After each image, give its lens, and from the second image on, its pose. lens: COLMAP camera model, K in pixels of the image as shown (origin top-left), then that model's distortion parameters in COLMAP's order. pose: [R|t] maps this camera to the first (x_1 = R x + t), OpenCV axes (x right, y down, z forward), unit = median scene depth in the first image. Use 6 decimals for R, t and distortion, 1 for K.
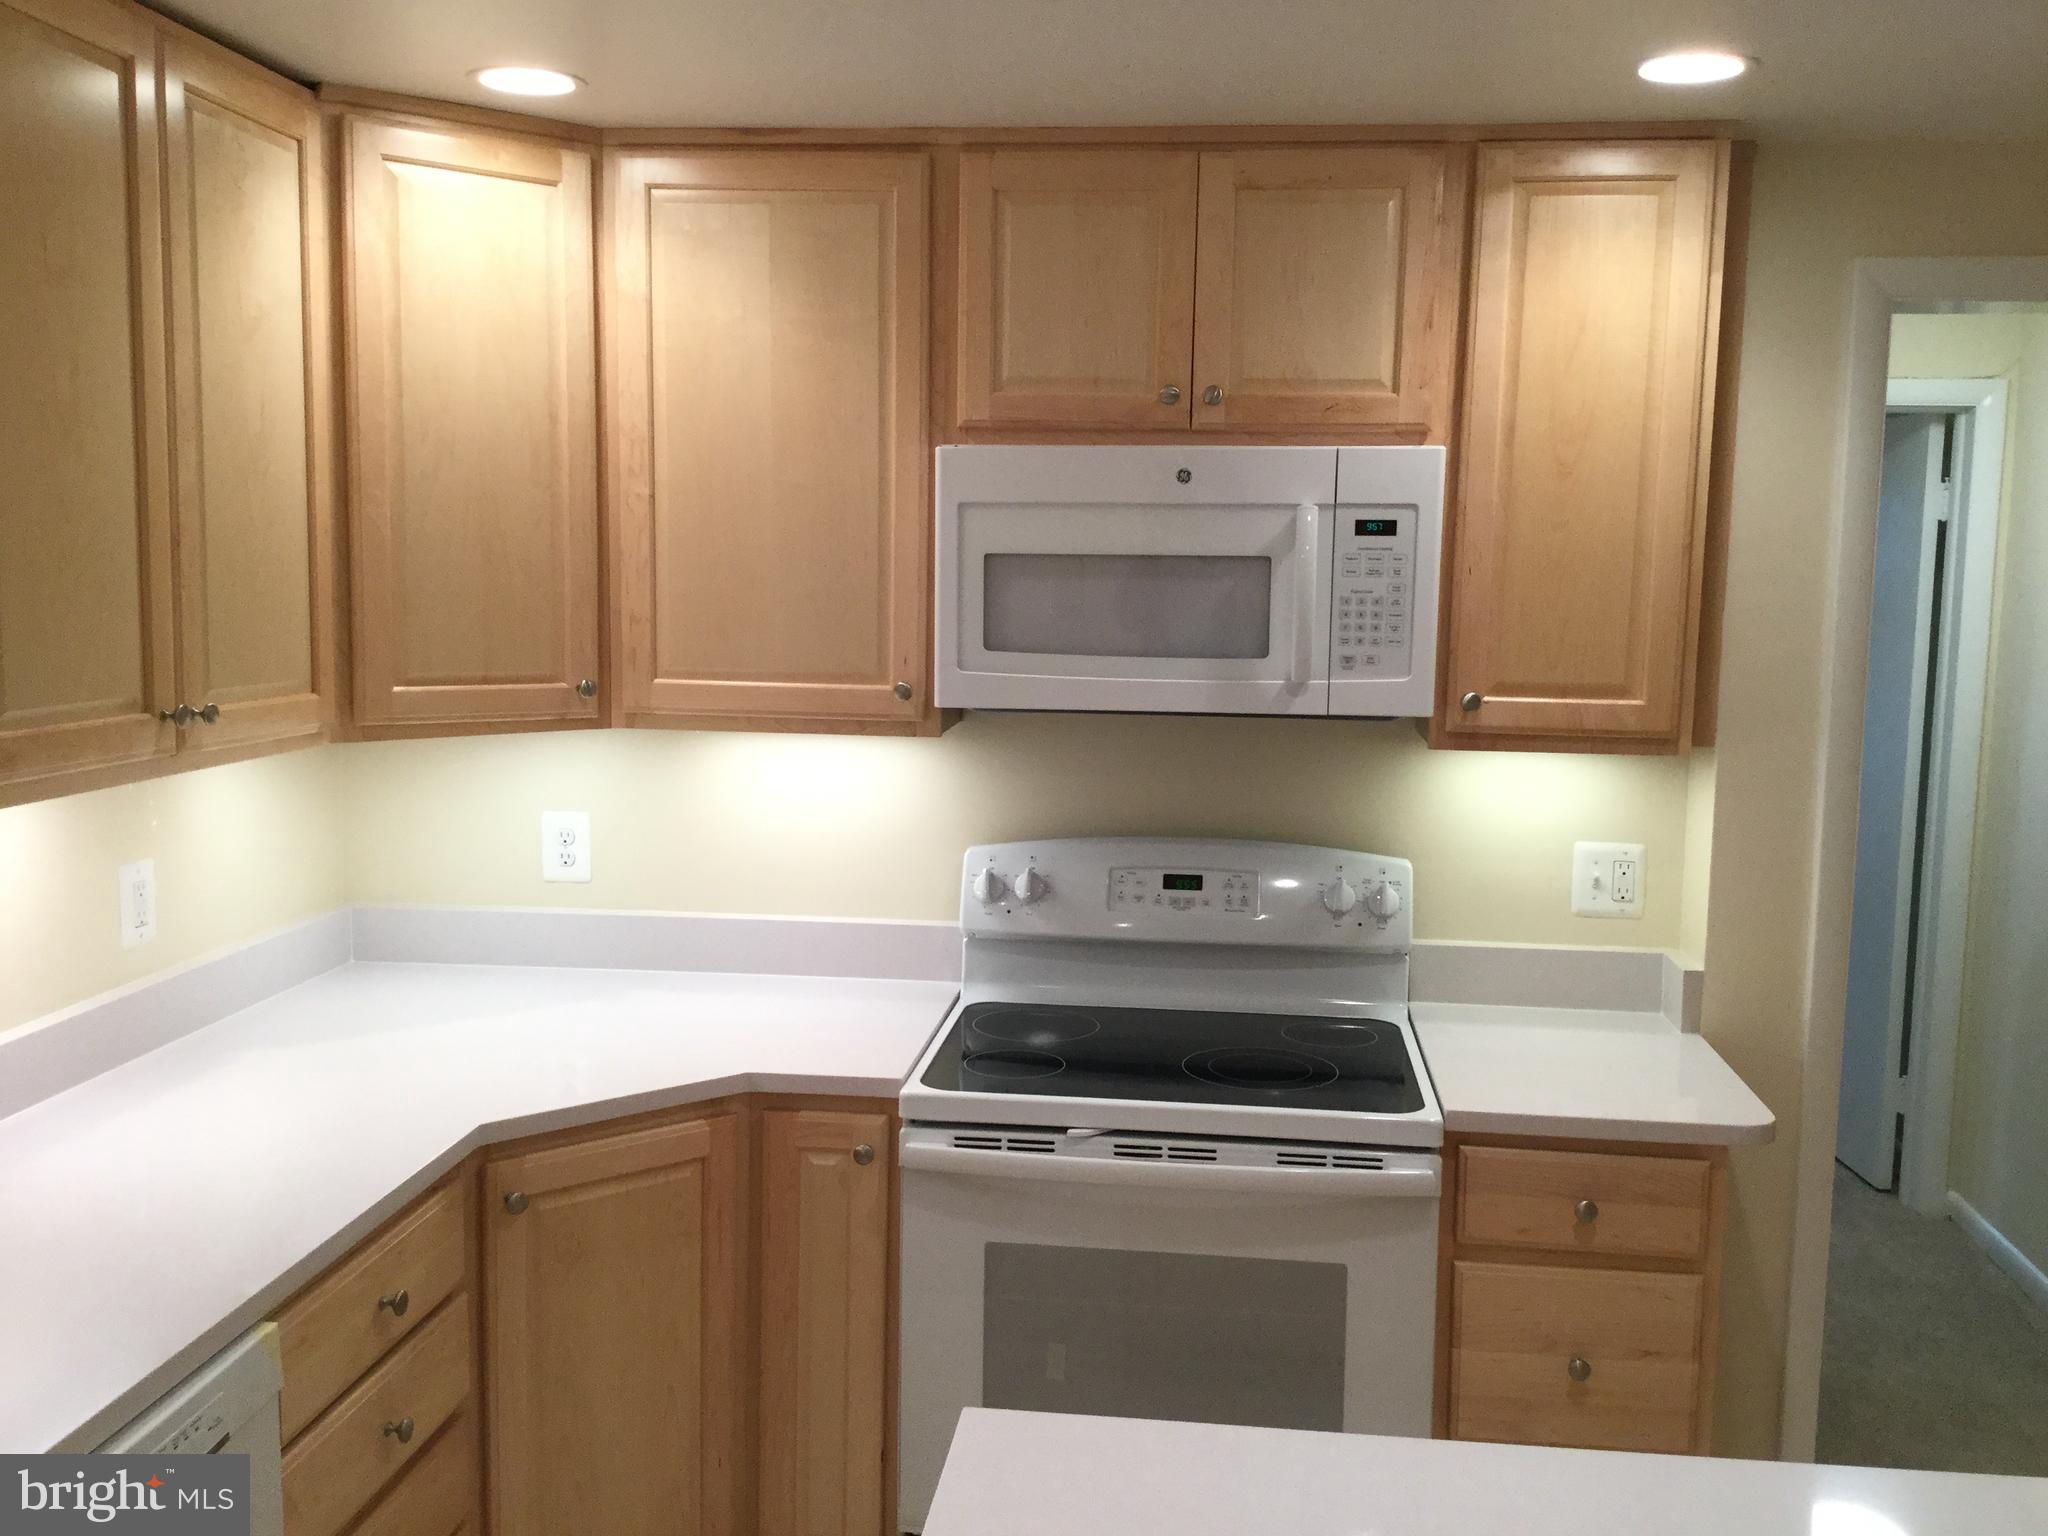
lens RADIAL K [[1850.6, 0, 1024.0], [0, 1850.6, 768.0], [0, 0, 1]] dist [0.112519, -0.126080]
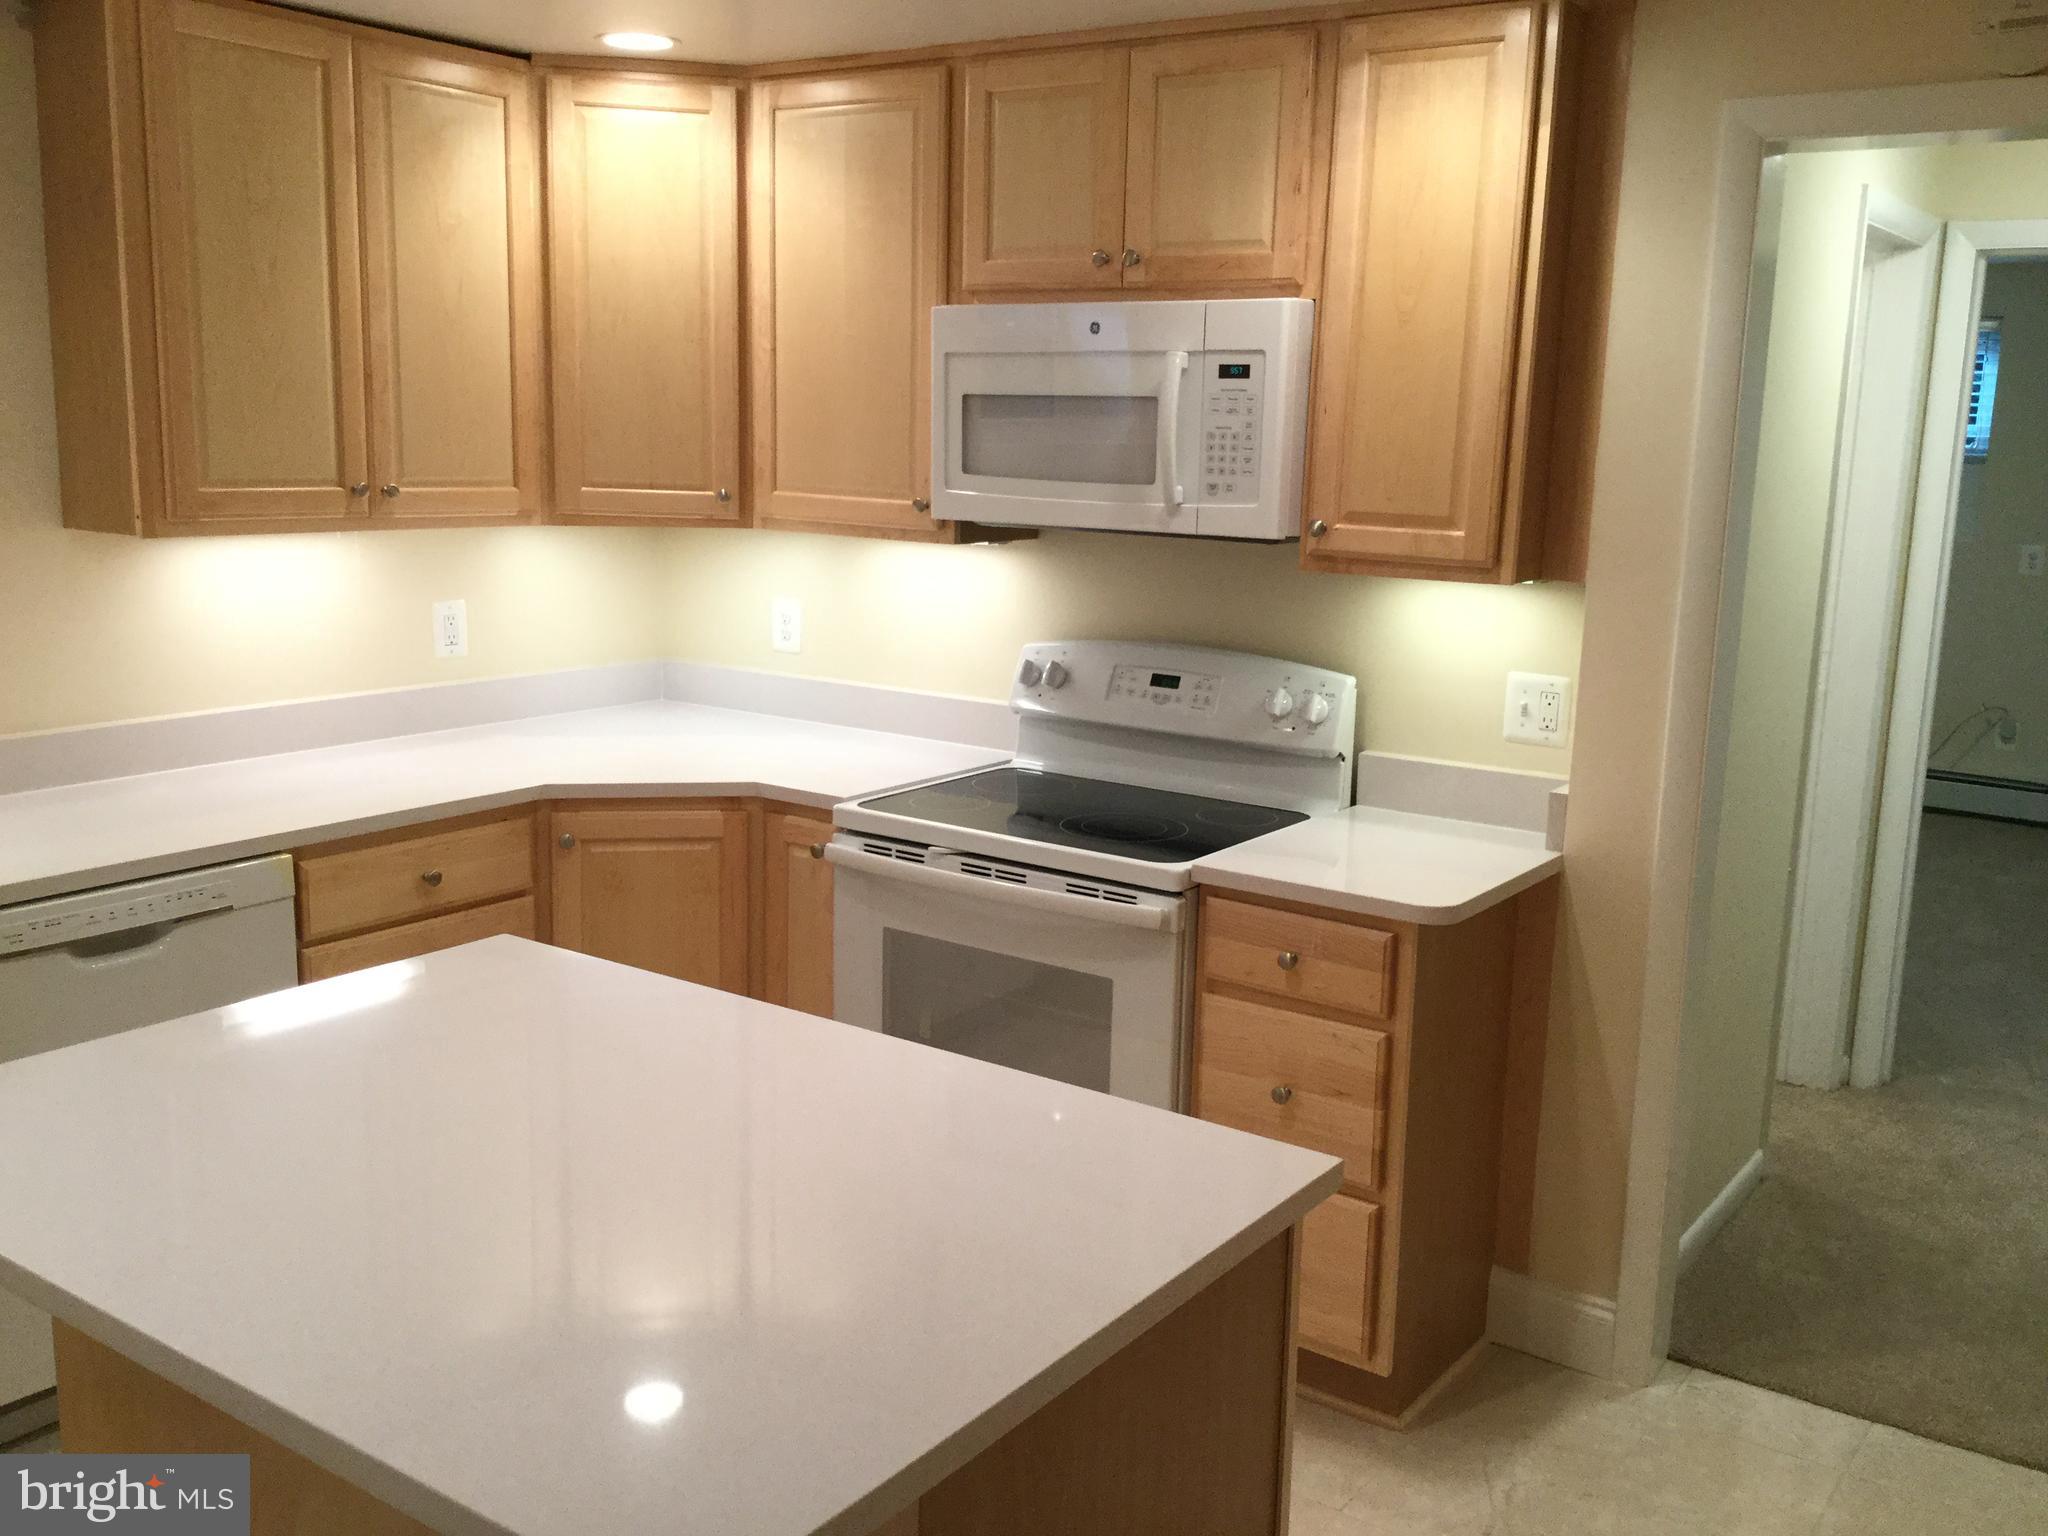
lens RADIAL K [[1850.6, 0, 1024.0], [0, 1850.6, 768.0], [0, 0, 1]] dist [0.112519, -0.126080]
pose [[0.875208, 0.098223, -0.473670, 0.637497], [-0.067447, 0.994382, 0.081580, 0.029741], [0.479022, -0.039452, 0.876916, -0.084202]]
